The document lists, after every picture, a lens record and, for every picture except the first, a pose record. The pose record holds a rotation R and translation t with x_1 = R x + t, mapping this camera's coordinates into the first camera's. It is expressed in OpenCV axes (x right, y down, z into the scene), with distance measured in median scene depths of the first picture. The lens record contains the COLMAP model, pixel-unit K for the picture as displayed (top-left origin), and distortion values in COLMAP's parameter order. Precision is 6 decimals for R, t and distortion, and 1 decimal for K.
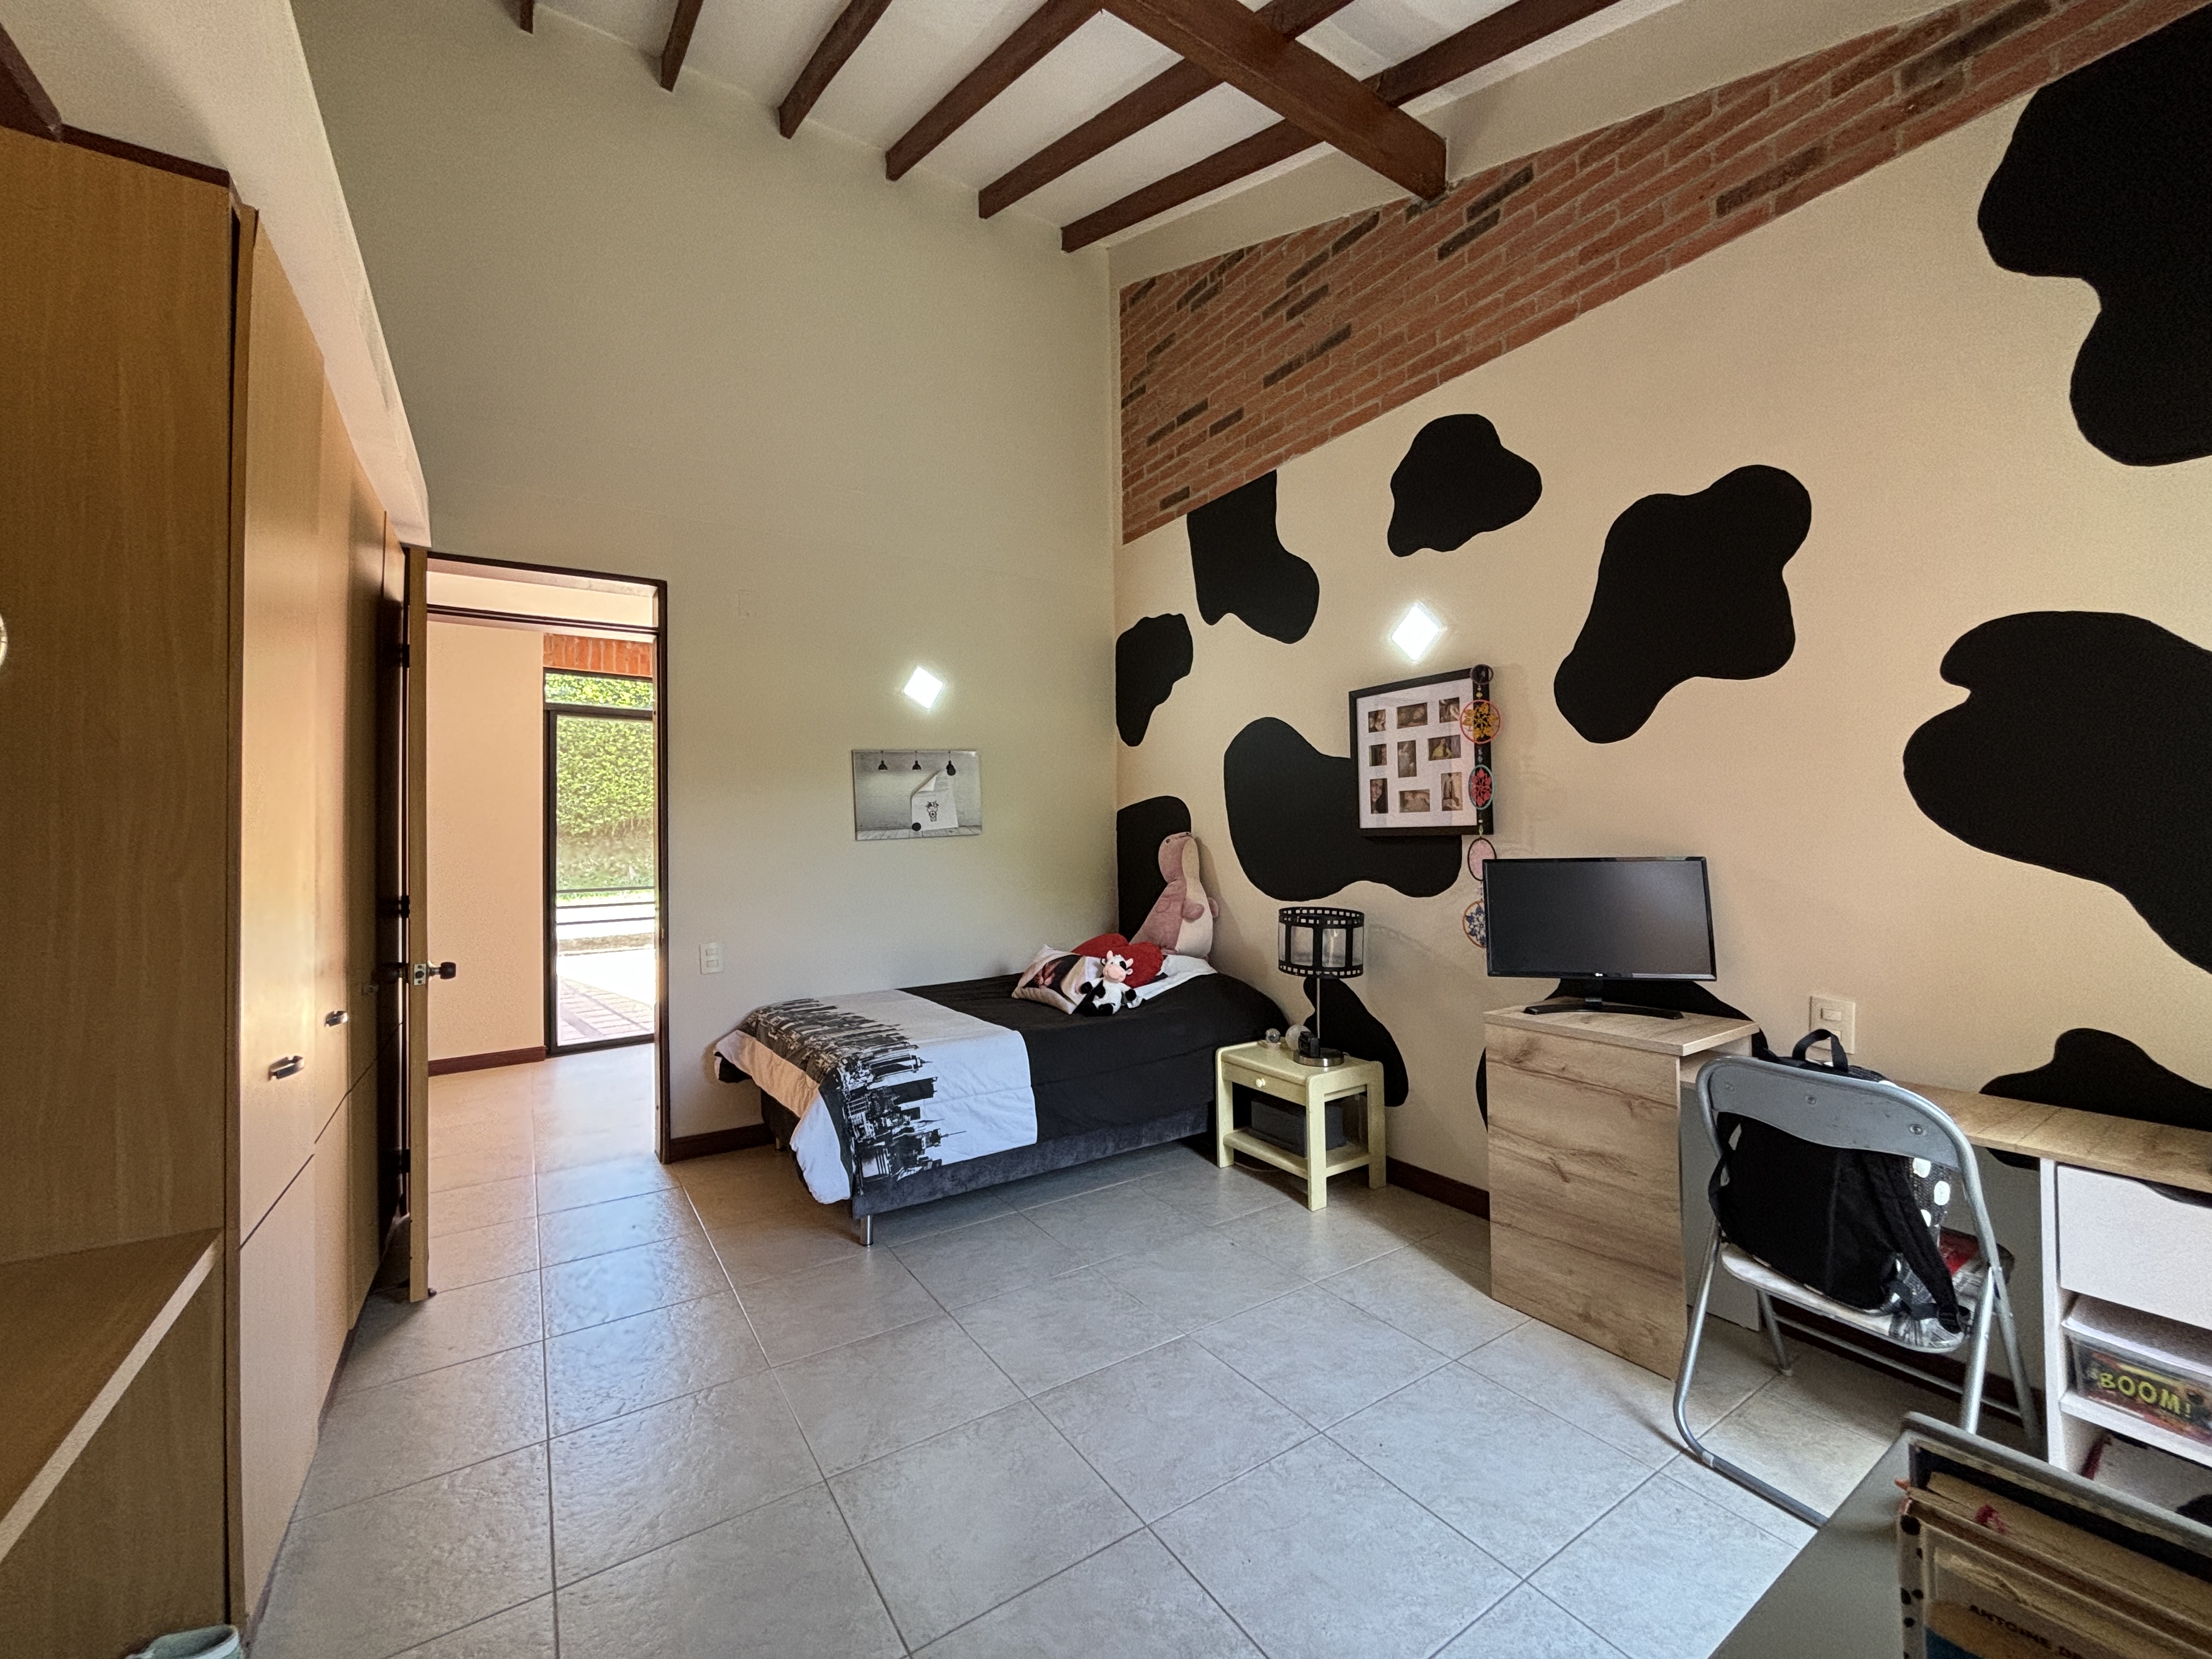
lens RADIAL K [[895.1, 0, 1108.6], [0, 895.1, 824.6], [0, 0, 1]] dist [-0.000321, -0.000141]
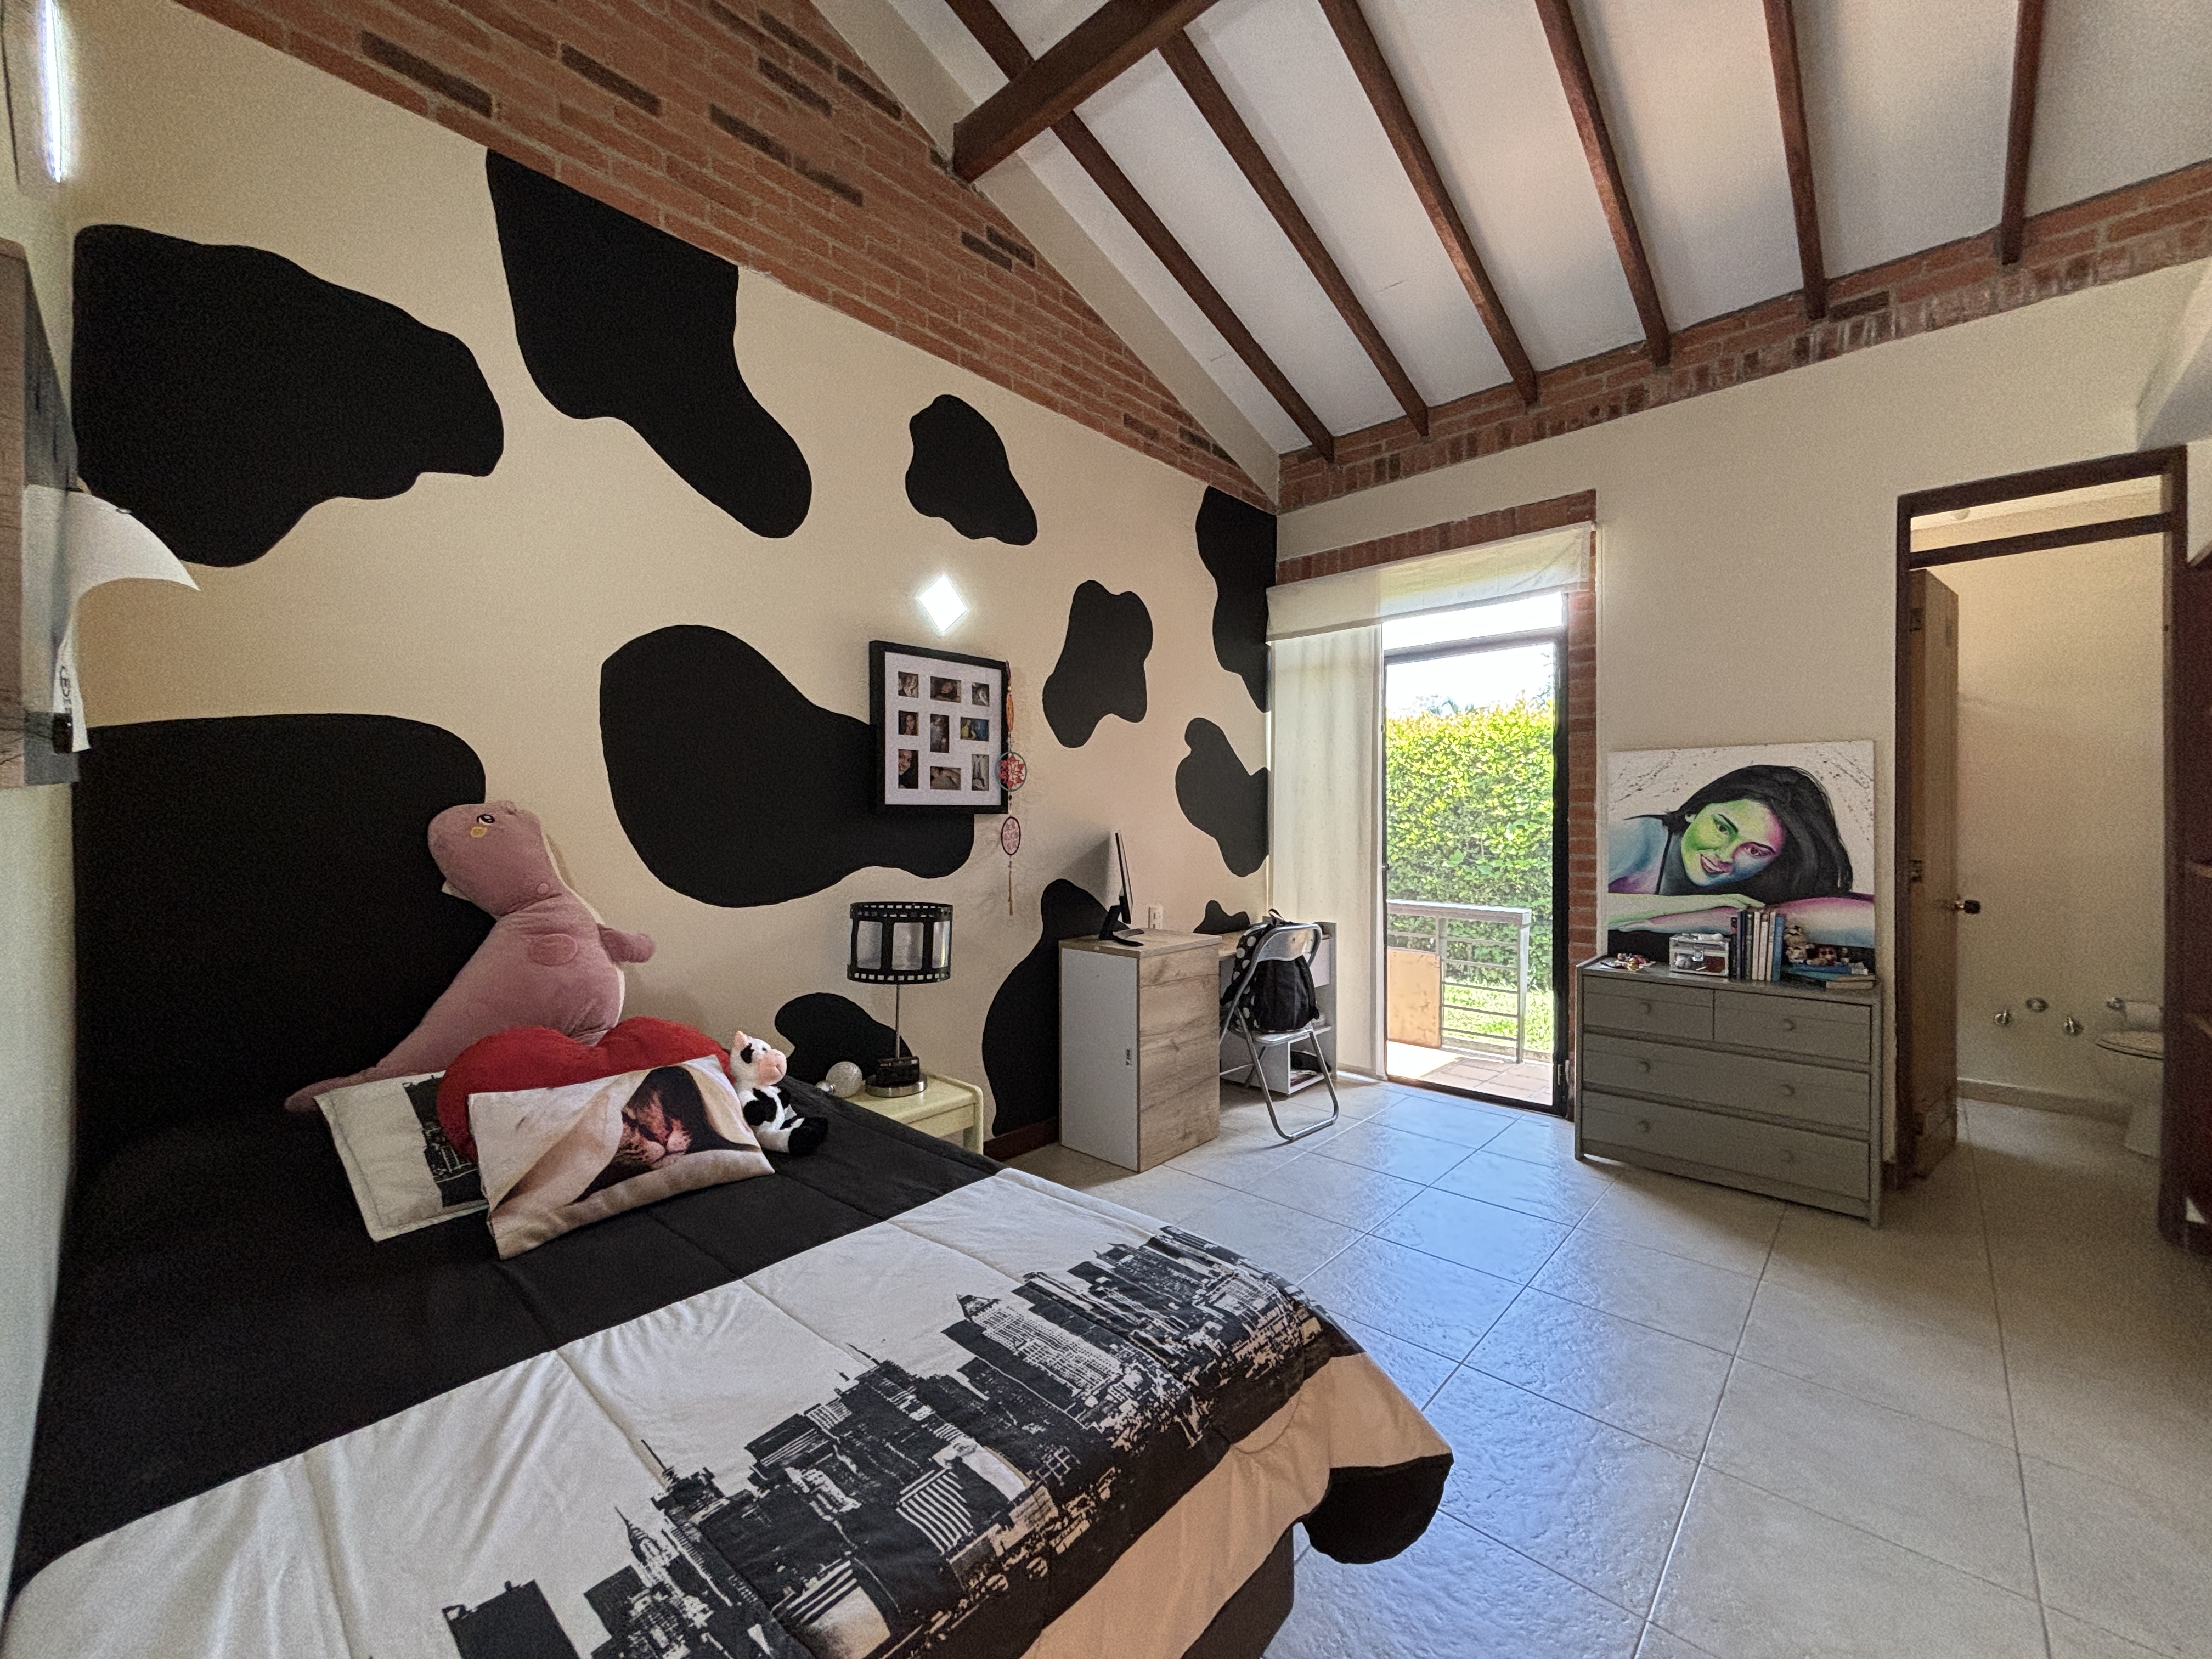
lens RADIAL K [[895.1, 0, 1108.6], [0, 895.1, 824.6], [0, 0, 1]] dist [-0.000321, -0.000141]
pose [[-0.242927, 0.005652, 0.970028, -0.632044], [-0.014203, 0.999855, -0.009382, 0.029890], [-0.969941, -0.016057, -0.242812, 1.055569]]
